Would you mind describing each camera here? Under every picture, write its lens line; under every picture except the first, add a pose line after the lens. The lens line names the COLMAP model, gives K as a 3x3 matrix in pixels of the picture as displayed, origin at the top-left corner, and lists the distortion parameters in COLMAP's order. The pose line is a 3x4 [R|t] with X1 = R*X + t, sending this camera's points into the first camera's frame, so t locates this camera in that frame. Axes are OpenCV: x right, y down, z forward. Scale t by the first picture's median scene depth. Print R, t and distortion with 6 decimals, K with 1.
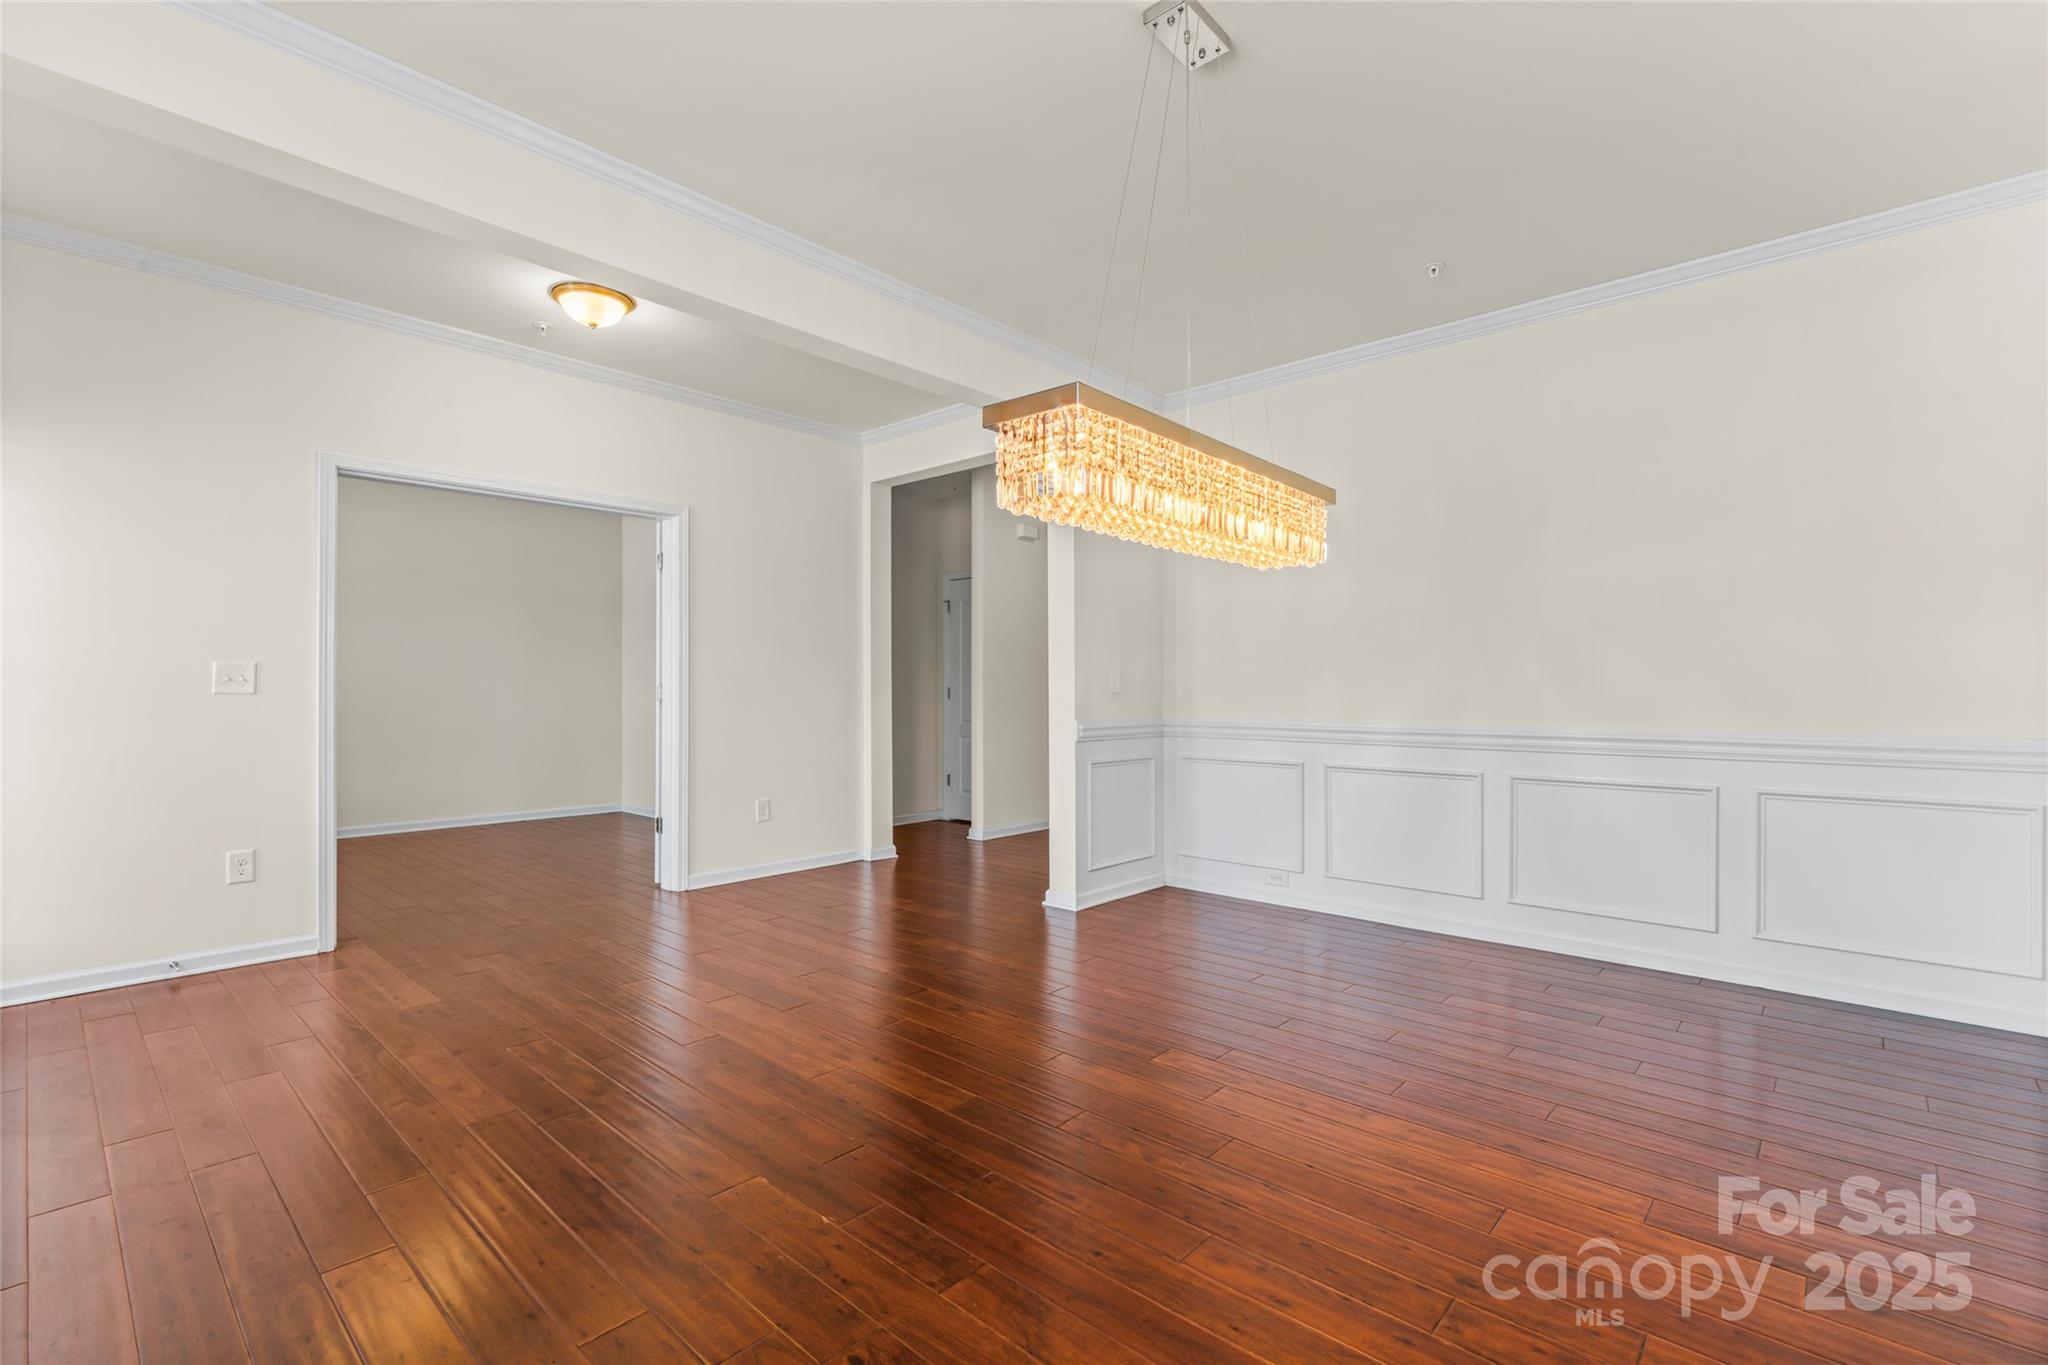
lens RADIAL K [[910.8, 0, 1024.0], [0, 910.8, 682.5], [0, 0, 1]] dist [0.000203, -0.000001]
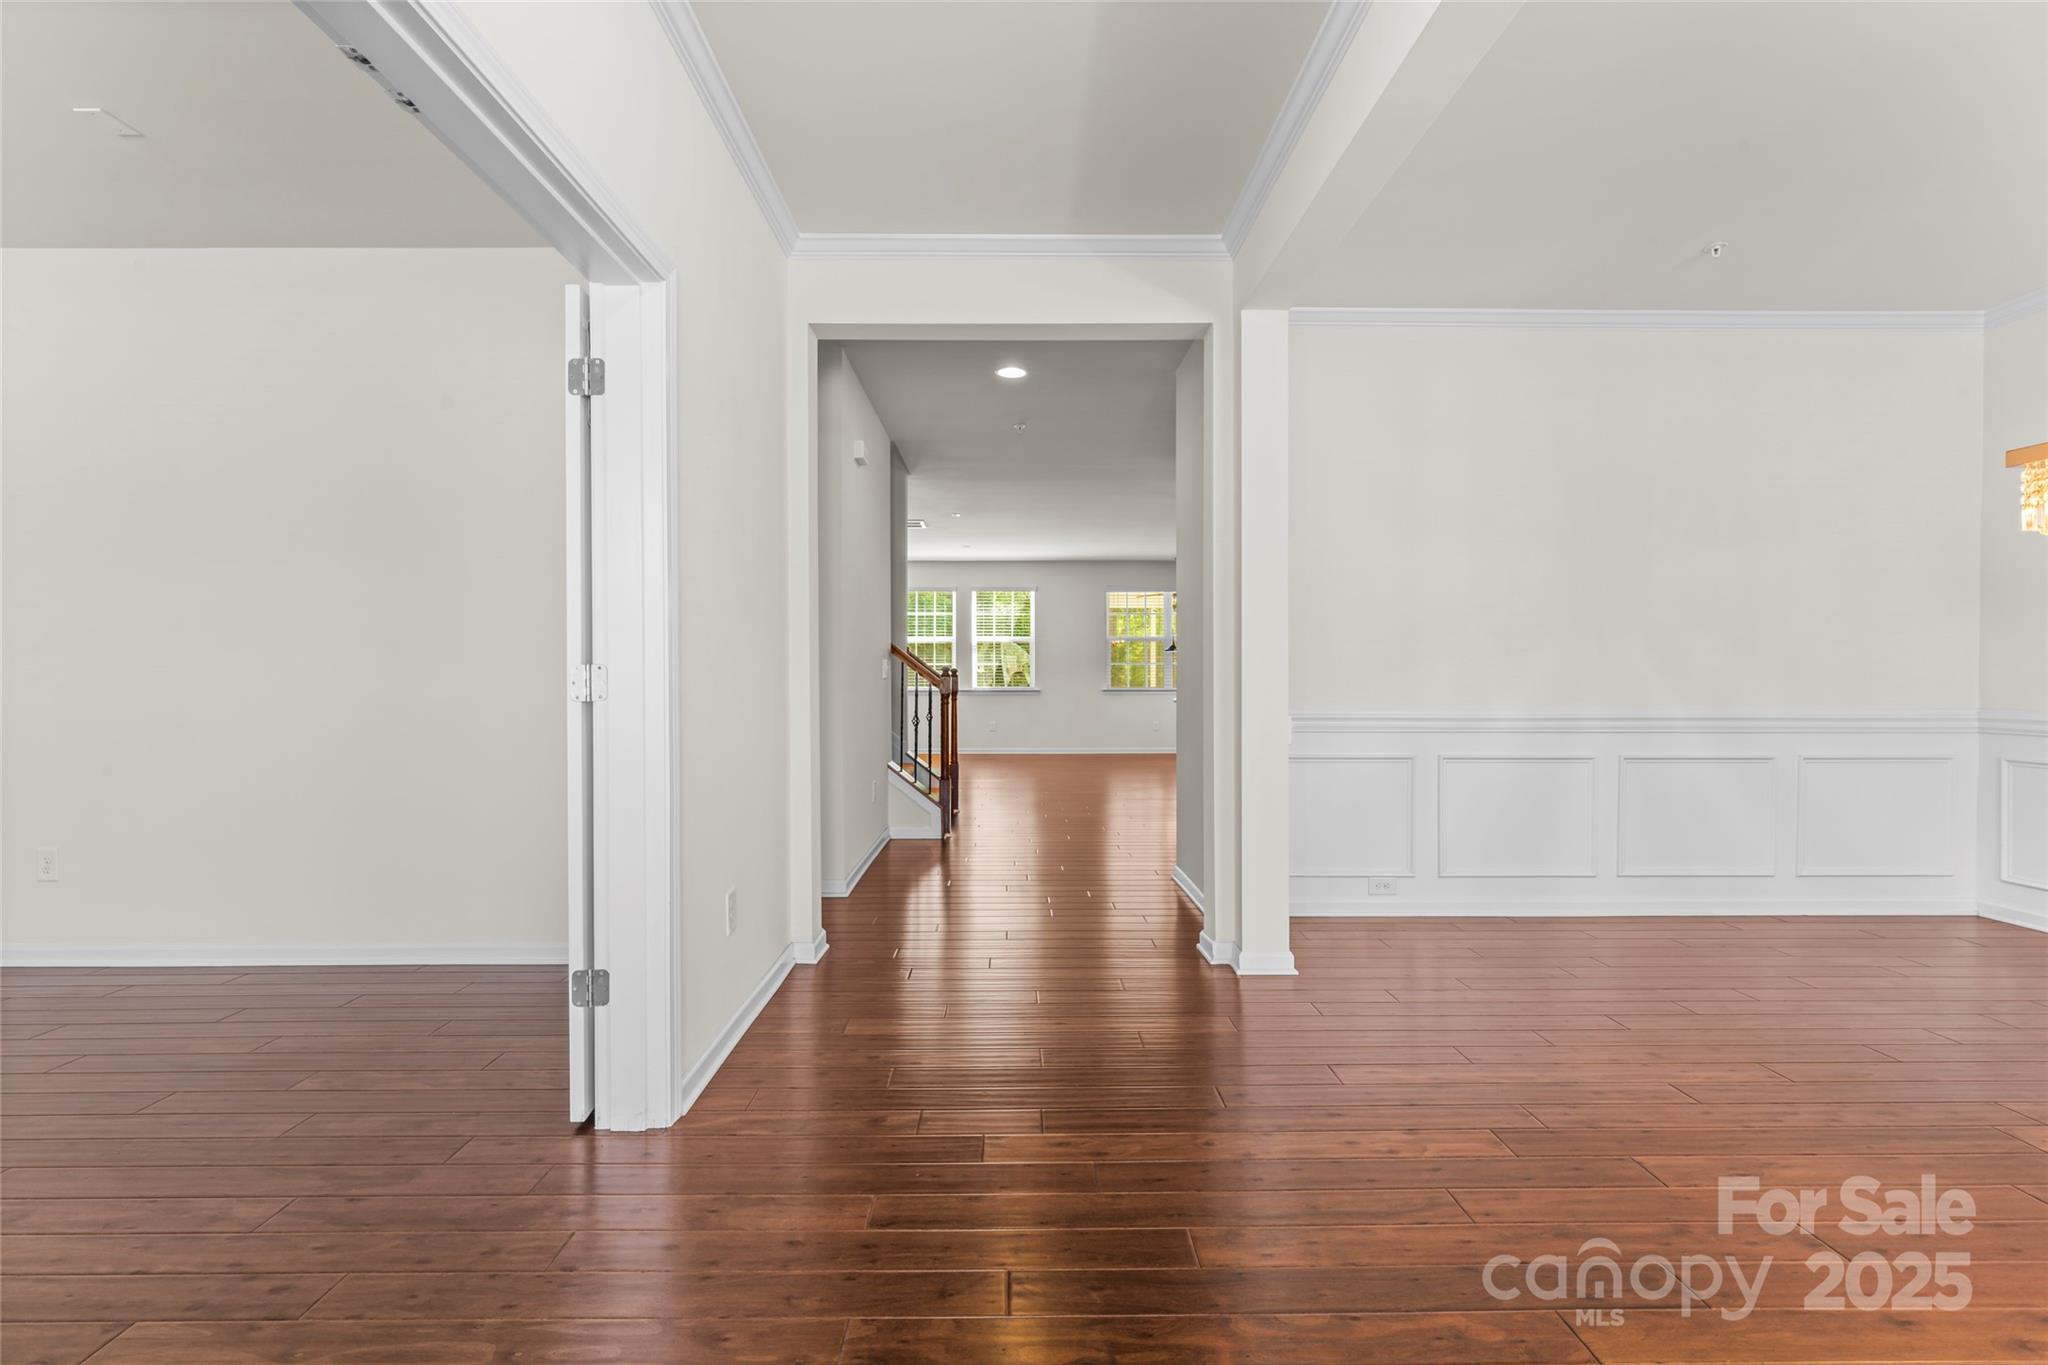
lens RADIAL K [[910.8, 0, 1024.0], [0, 910.8, 682.5], [0, 0, 1]] dist [0.000203, -0.000001]
pose [[0.737097, -0.006335, 0.675758, -0.646531], [-0.003094, 0.999914, 0.012749, 0.004764], [-0.675780, -0.011488, 0.737014, 0.646376]]
